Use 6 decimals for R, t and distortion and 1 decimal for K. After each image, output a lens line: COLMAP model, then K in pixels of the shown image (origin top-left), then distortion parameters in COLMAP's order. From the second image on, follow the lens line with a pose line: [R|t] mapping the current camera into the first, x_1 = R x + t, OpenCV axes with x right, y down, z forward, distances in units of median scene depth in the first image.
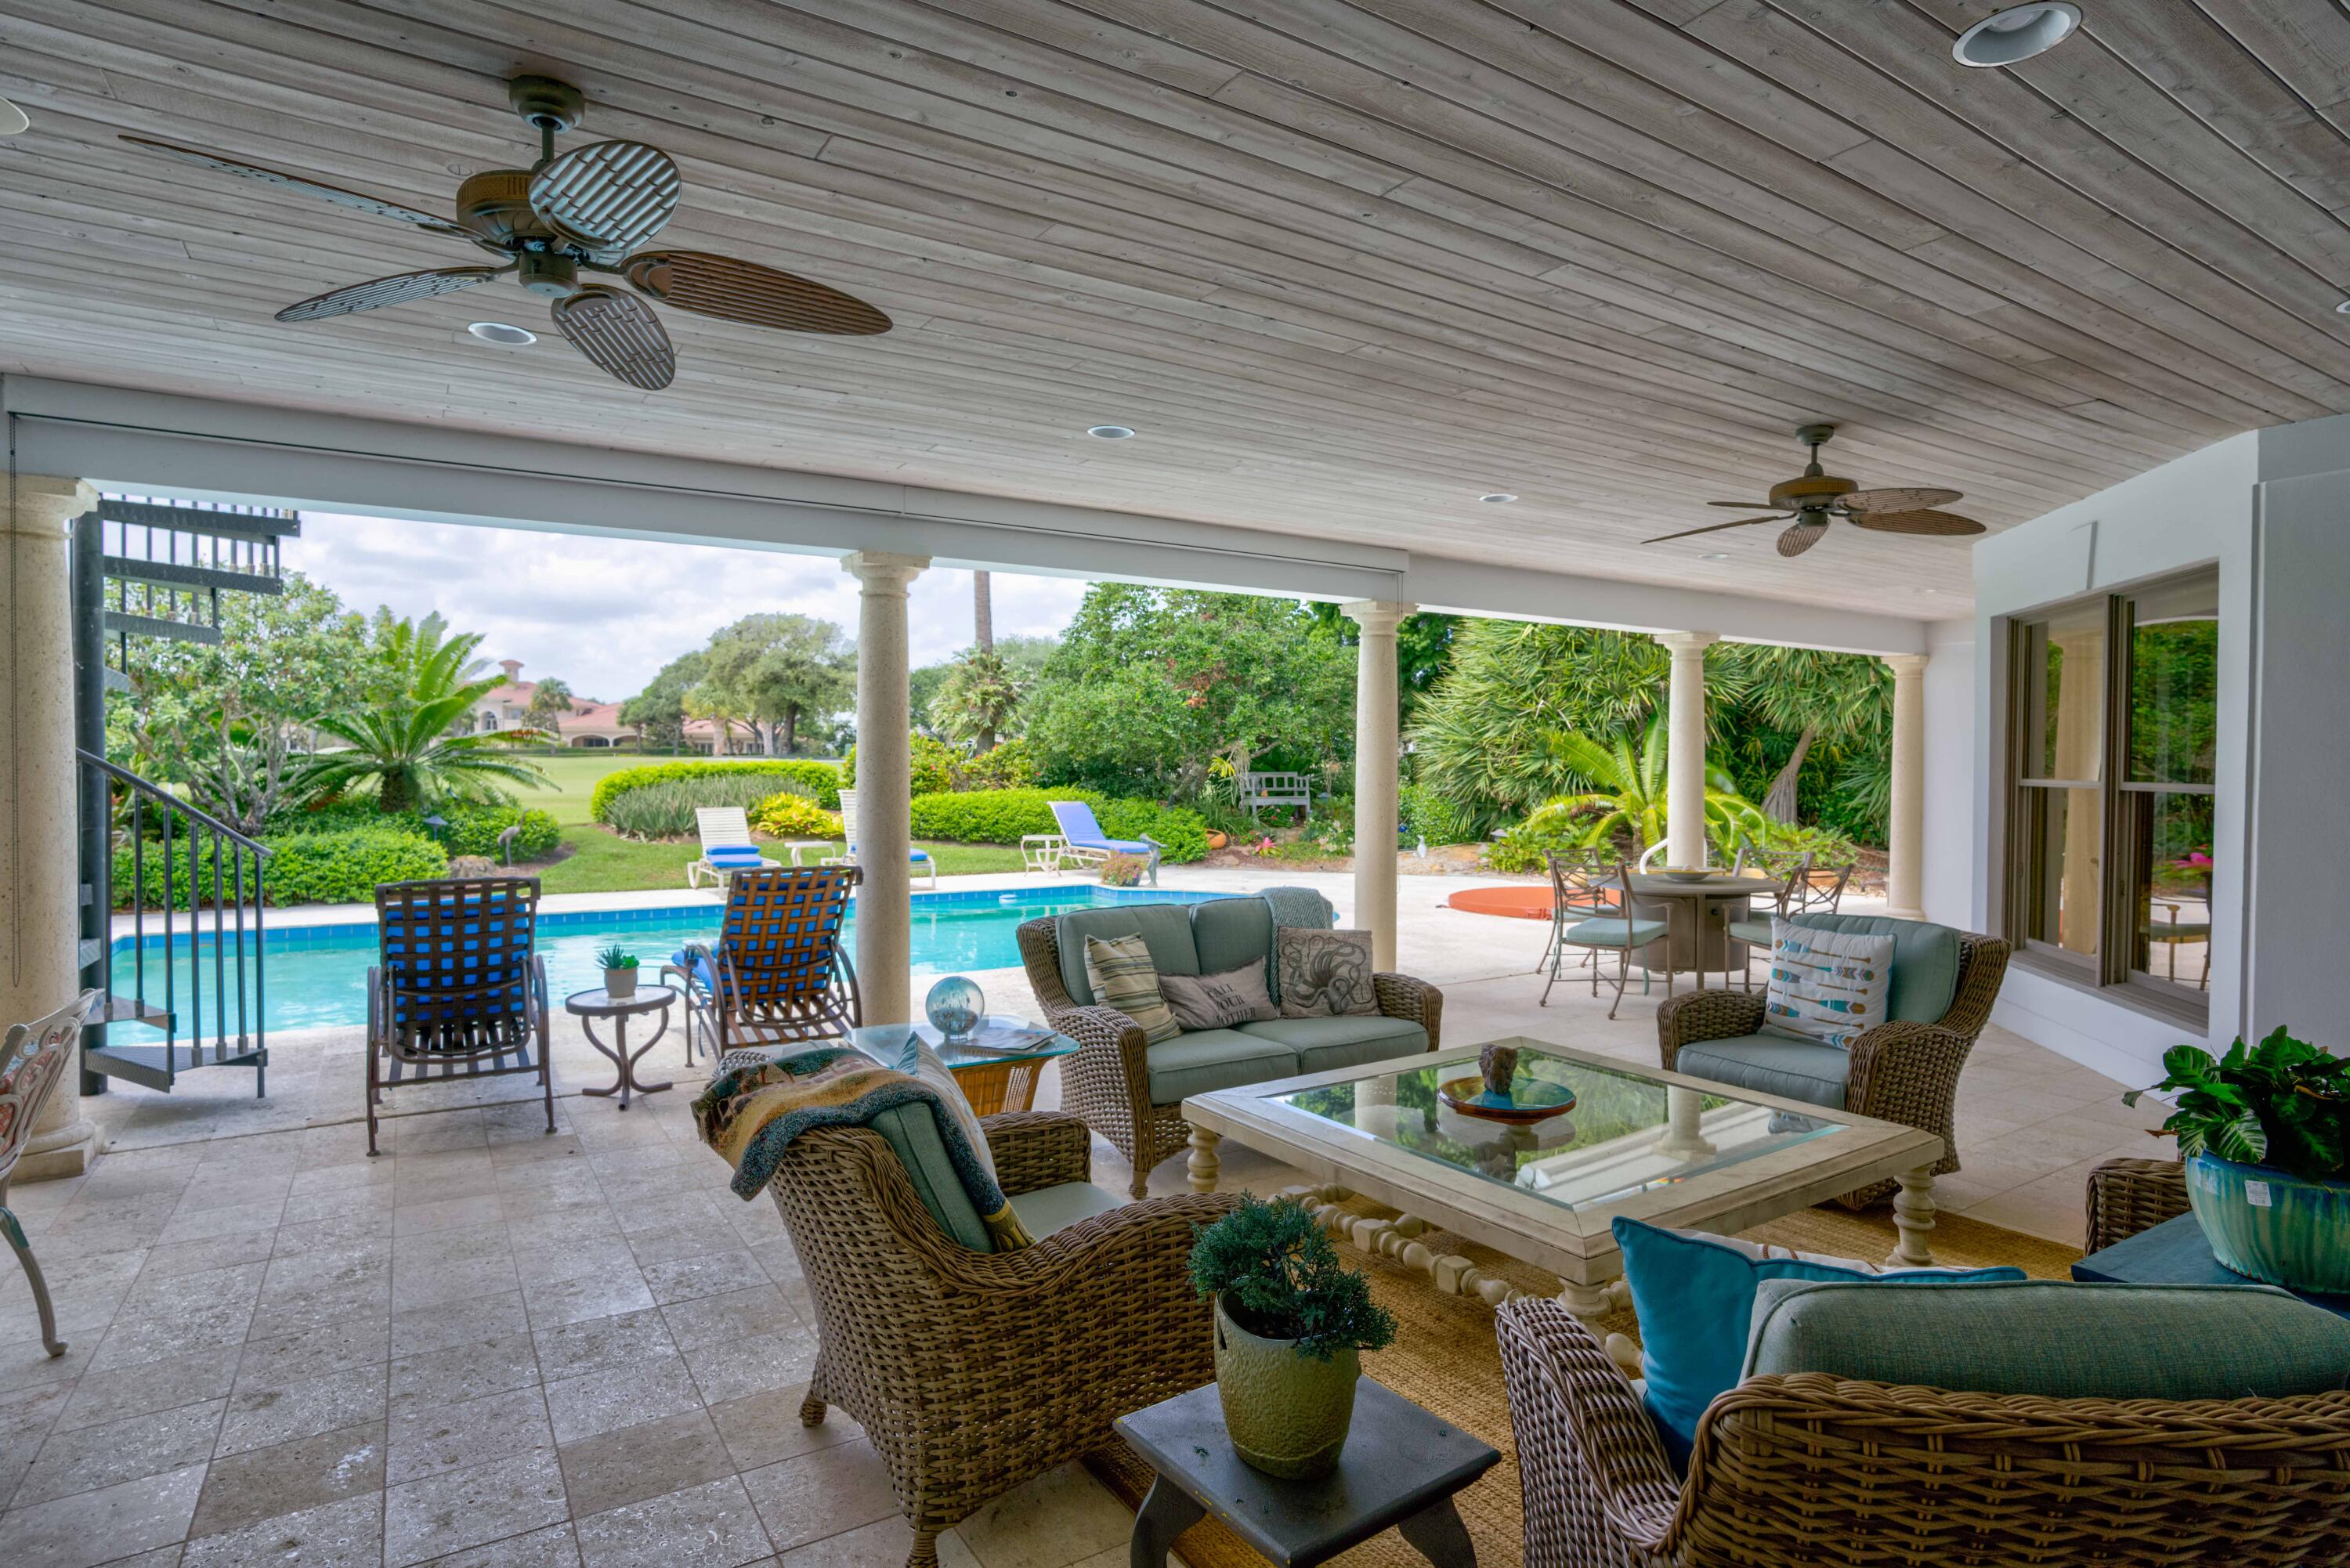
lens RADIAL K [[1254.5, 0, 1181.8], [0, 1254.5, 777.9], [0, 0, 1]] dist [-0.033242, 0.000415]
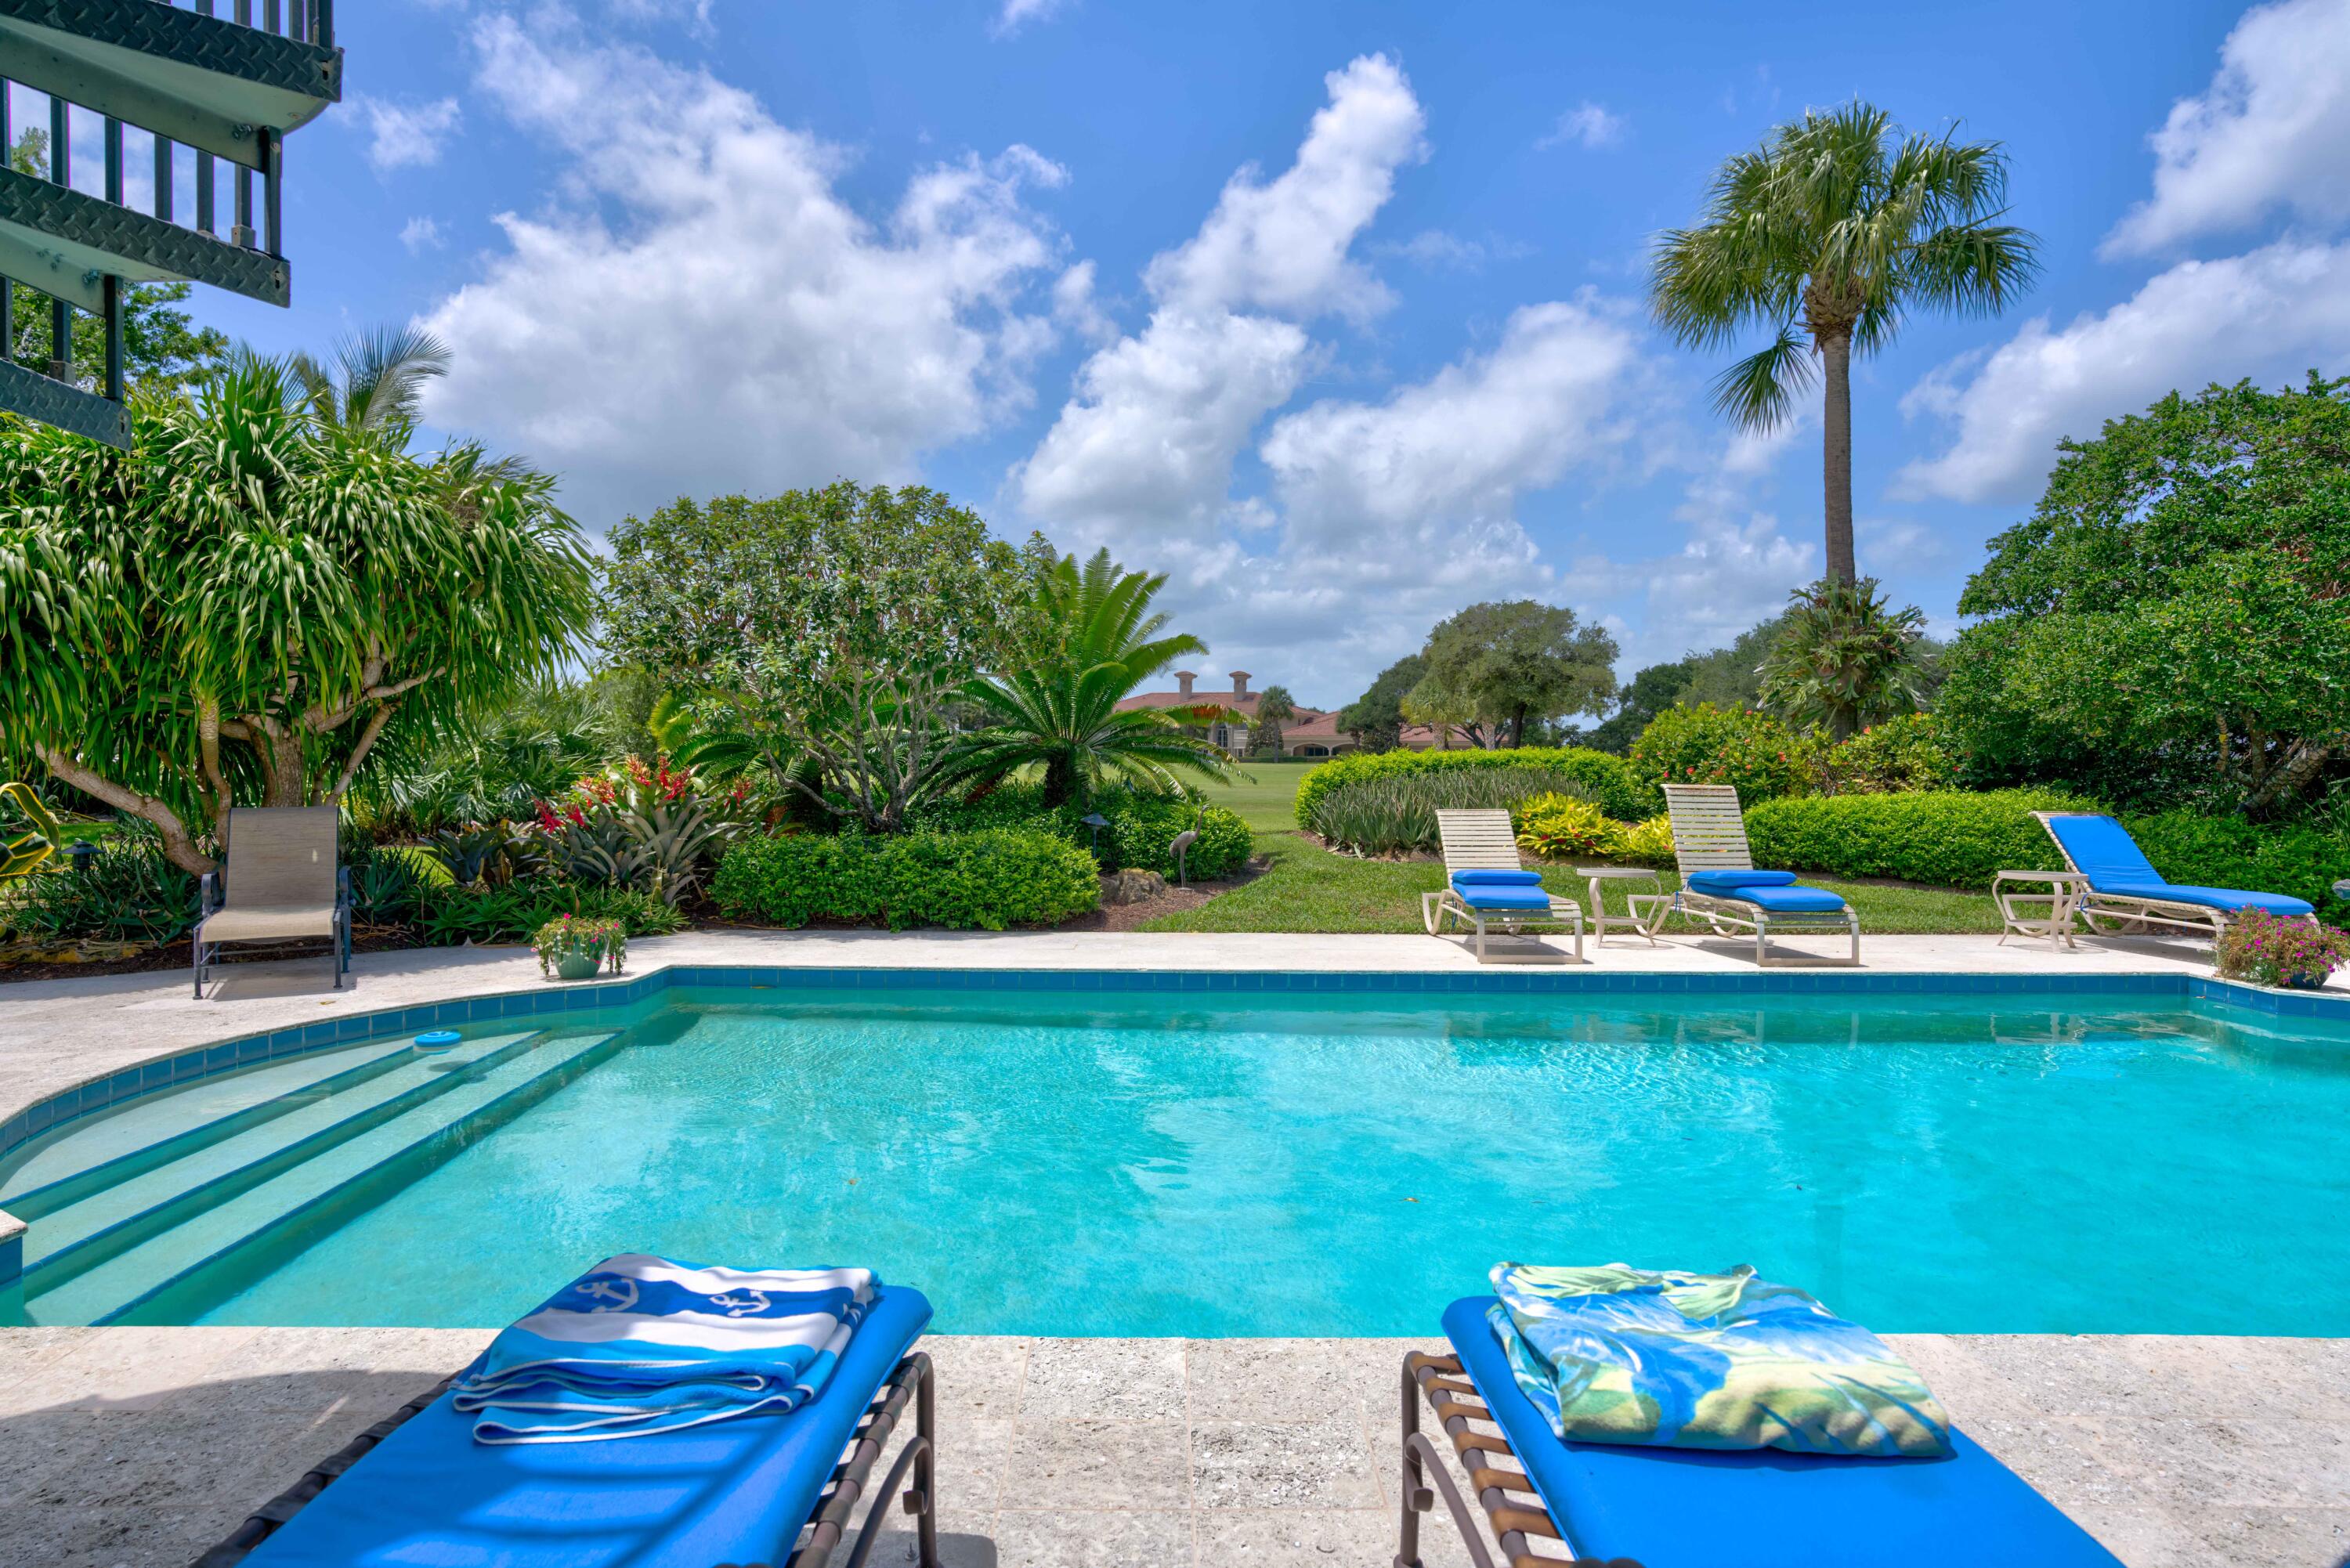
lens RADIAL K [[1348.7, 0, 1166.3], [0, 1348.7, 784.7], [0, 0, 1]] dist [-0.024000, 0.000484]
pose [[0.852092, 0.008325, -0.523326, -0.117423], [-0.011087, 0.999936, -0.002145, 0.011888], [0.523275, 0.007630, 0.852130, 0.272791]]
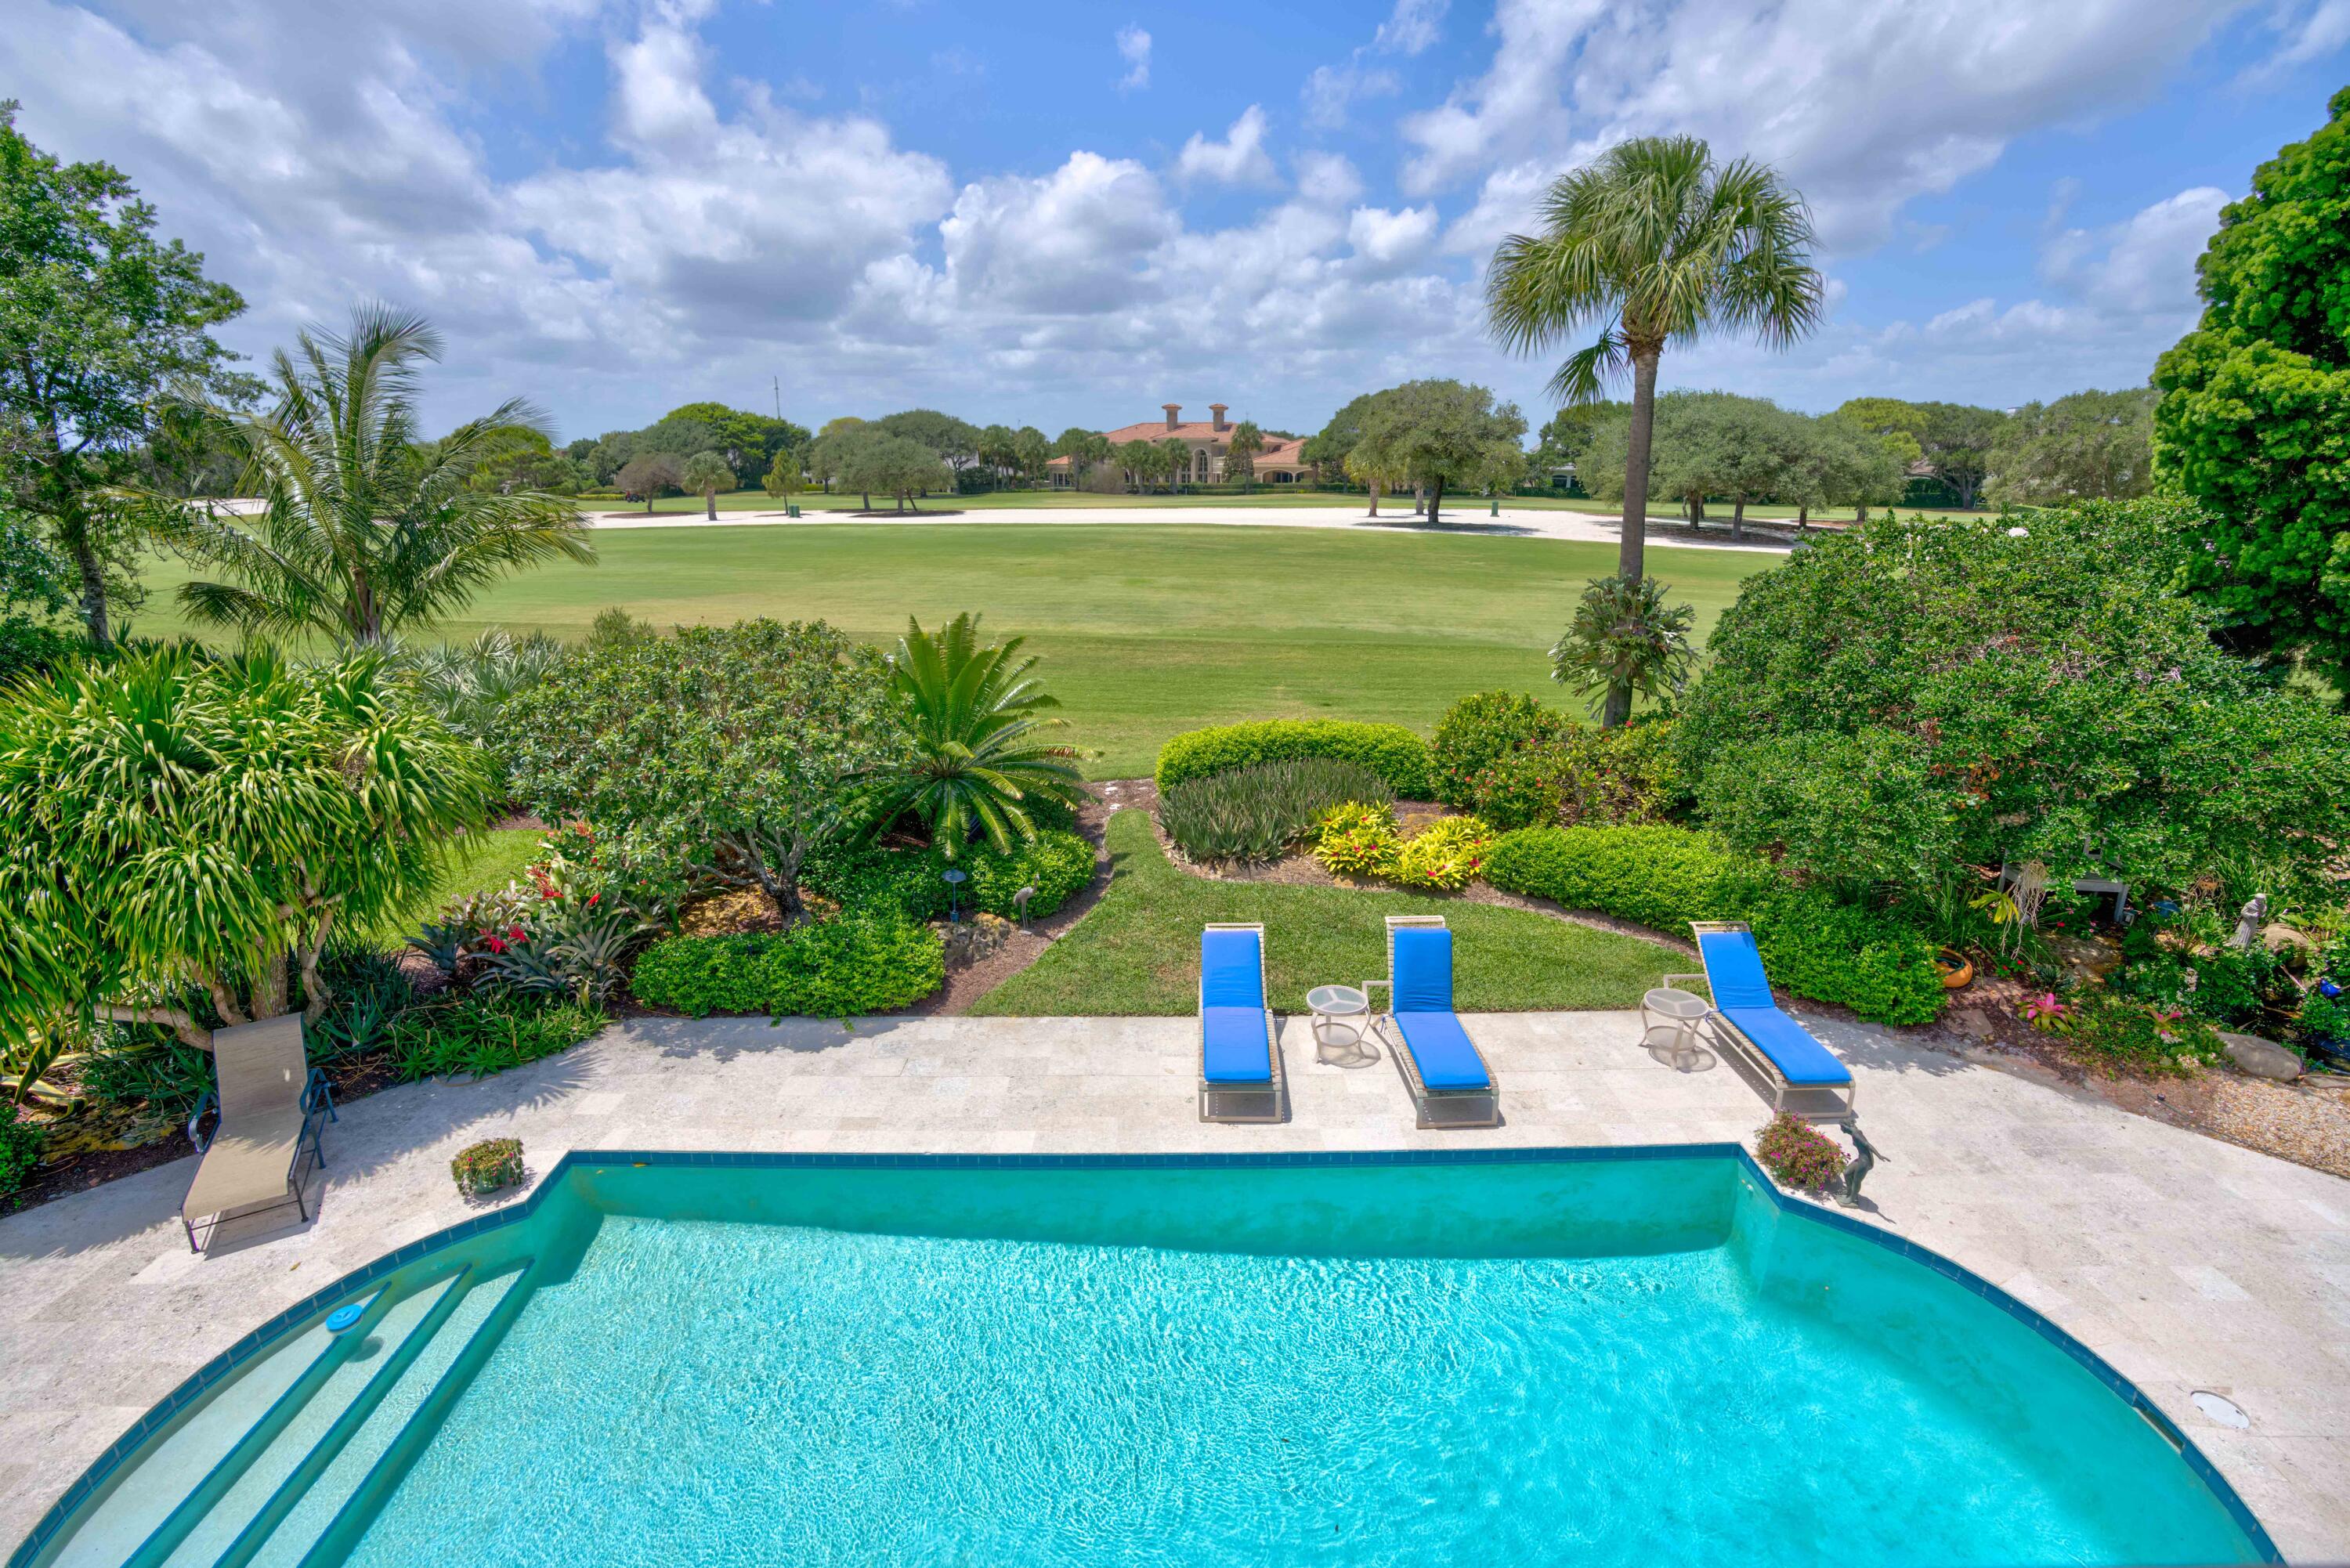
lens RADIAL K [[1106.8, 0, 1153.1], [0, 1106.8, 782.3], [0, 0, 1]] dist [-0.087891, 0.044734]
pose [[0.846558, 0.143333, -0.512636, -0.058962], [-0.005566, 0.965395, 0.260733, -0.198635], [0.532268, -0.217873, 0.818060, 0.350369]]
